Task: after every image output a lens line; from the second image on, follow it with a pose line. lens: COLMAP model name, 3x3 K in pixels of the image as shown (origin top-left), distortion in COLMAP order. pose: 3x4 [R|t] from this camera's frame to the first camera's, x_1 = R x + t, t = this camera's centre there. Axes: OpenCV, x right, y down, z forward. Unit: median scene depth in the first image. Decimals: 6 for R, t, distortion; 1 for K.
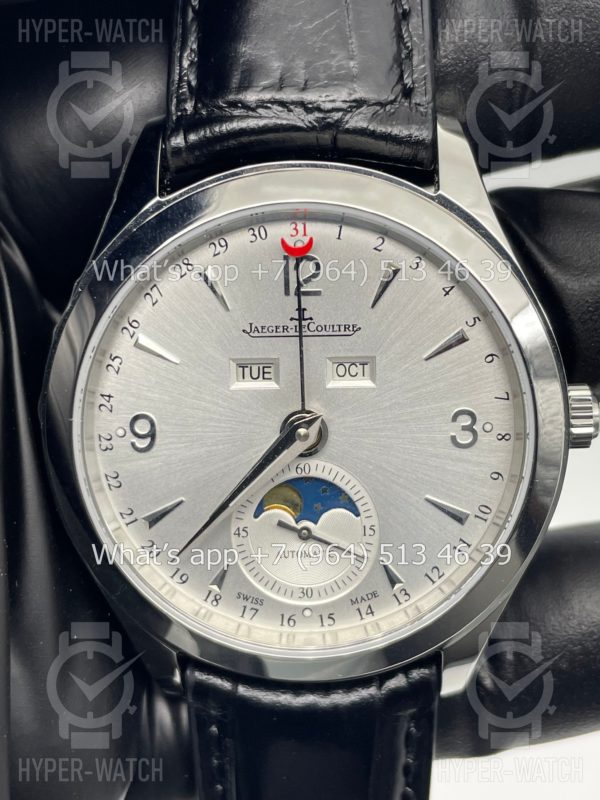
lens RADIAL K [[1267.3, 0, 300.0], [0, 1267.3, 400.0], [0, 0, 1]] dist [0.241805, -1.737748]
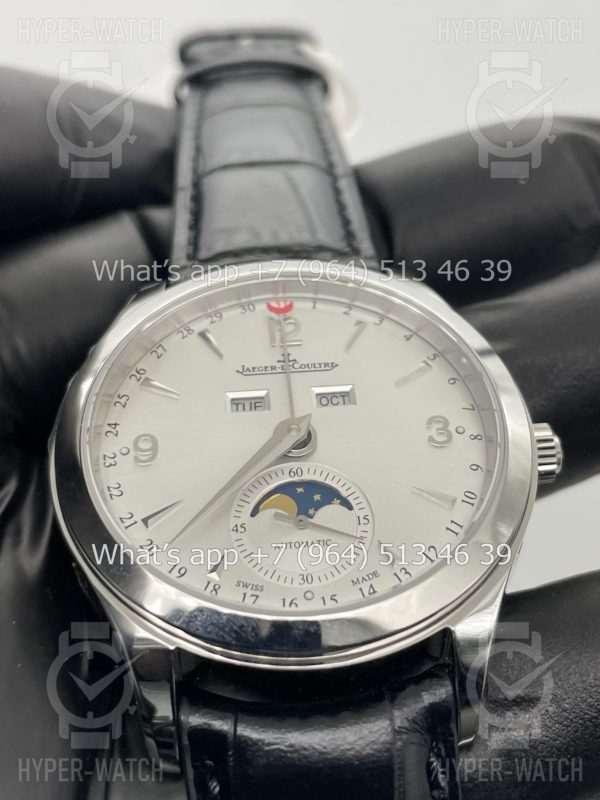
lens RADIAL K [[1267.3, 0, 300.0], [0, 1267.3, 400.0], [0, 0, 1]] dist [0.241805, -1.737748]
pose [[0.996916, -0.016916, 0.076628, -0.075392], [0.067256, 0.687282, -0.723270, 0.790513], [-0.040431, 0.726194, 0.686300, 0.226194]]
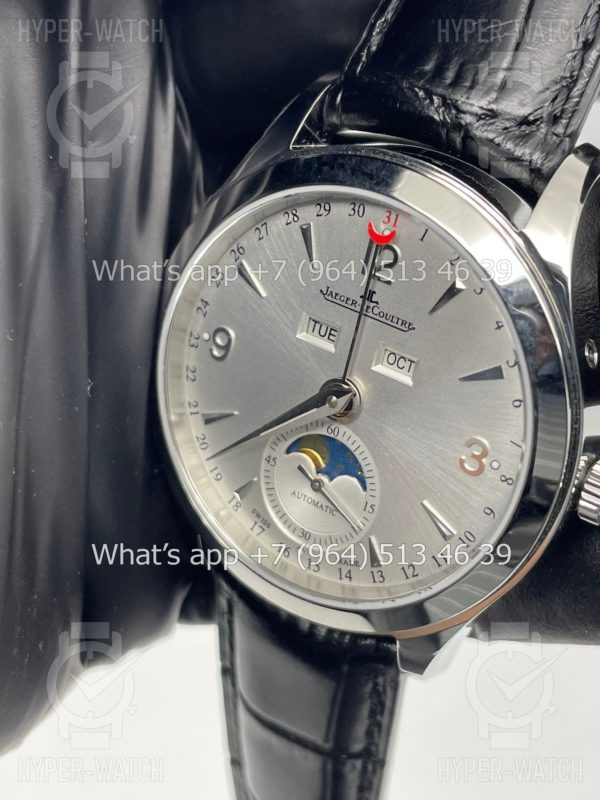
lens RADIAL K [[1267.3, 0, 300.0], [0, 1267.3, 400.0], [0, 0, 1]] dist [0.241805, -1.737748]
pose [[0.840031, 0.385951, -0.381299, 0.382267], [-0.330317, 0.921364, 0.204889, -0.182059], [0.430392, -0.046163, 0.901461, 0.019752]]
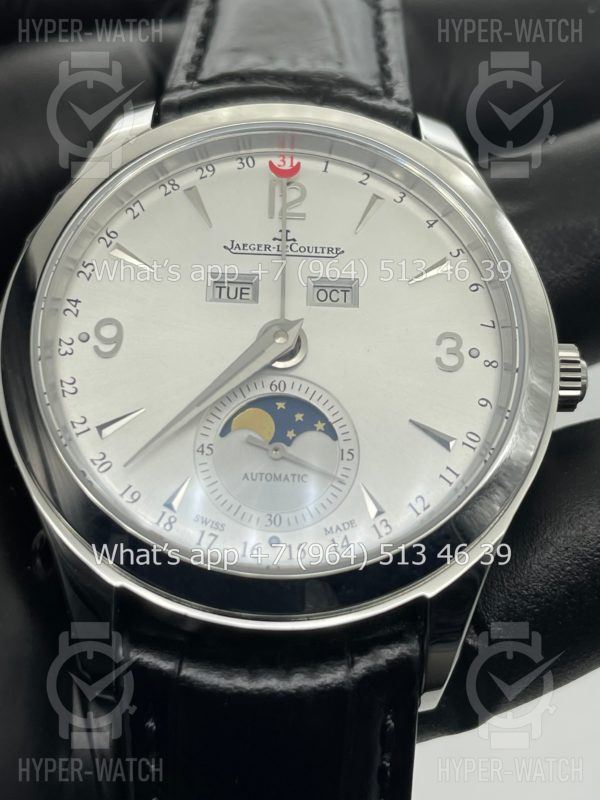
lens RADIAL K [[1267.3, 0, 300.0], [0, 1267.3, 400.0], [0, 0, 1]] dist [0.241805, -1.737748]
pose [[0.994975, 0.074236, 0.067181, -0.043388], [-0.030419, 0.863417, -0.503574, 0.533314], [-0.095389, 0.499000, 0.861336, 0.208124]]
